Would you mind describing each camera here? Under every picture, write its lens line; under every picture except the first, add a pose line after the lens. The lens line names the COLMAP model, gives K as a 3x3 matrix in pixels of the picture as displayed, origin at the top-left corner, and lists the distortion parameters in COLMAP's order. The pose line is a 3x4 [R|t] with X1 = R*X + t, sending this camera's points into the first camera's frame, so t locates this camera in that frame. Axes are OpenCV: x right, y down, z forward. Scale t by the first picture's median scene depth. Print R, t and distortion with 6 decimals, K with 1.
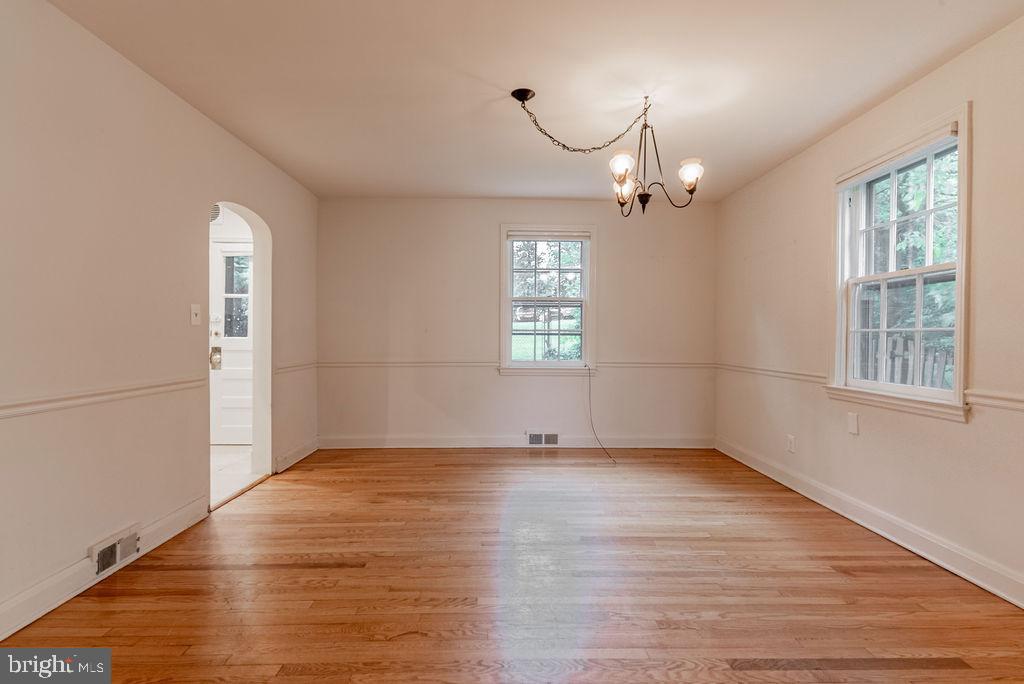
lens RADIAL K [[488.7, 0, 517.2], [0, 488.7, 343.2], [0, 0, 1]] dist [0.001333, -0.000044]
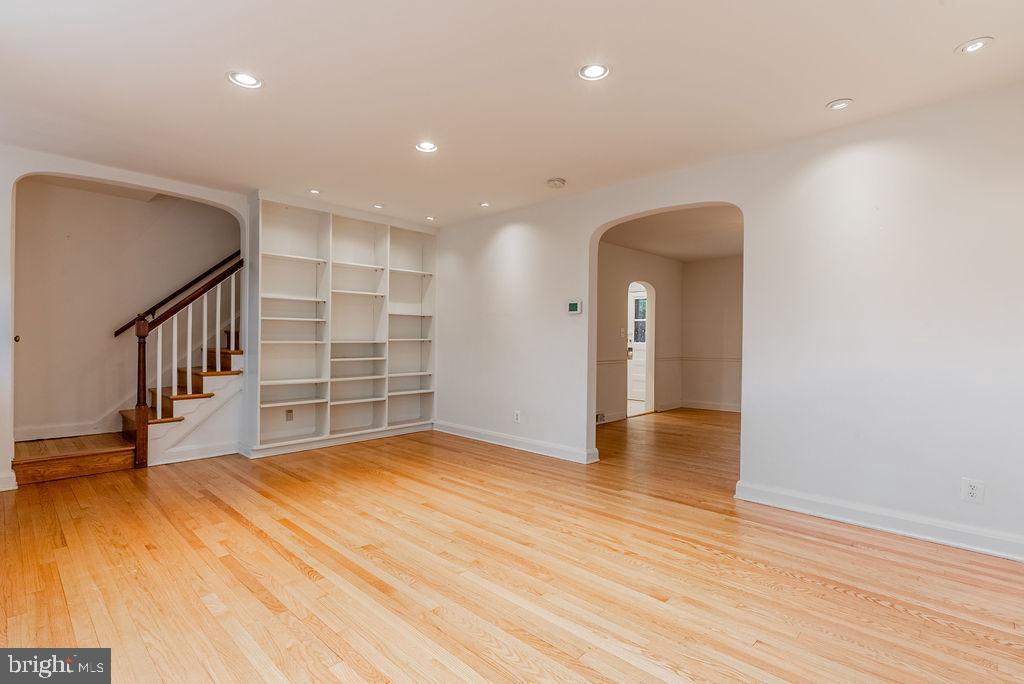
lens RADIAL K [[488.7, 0, 511.1], [0, 488.7, 339.1], [0, 0, 1]] dist [0.001333, -0.000044]
pose [[0.701064, -0.003329, -0.713091, 0.626650], [-0.012275, 0.999785, -0.016735, 0.018504], [0.712993, 0.020486, 0.700872, -1.001902]]
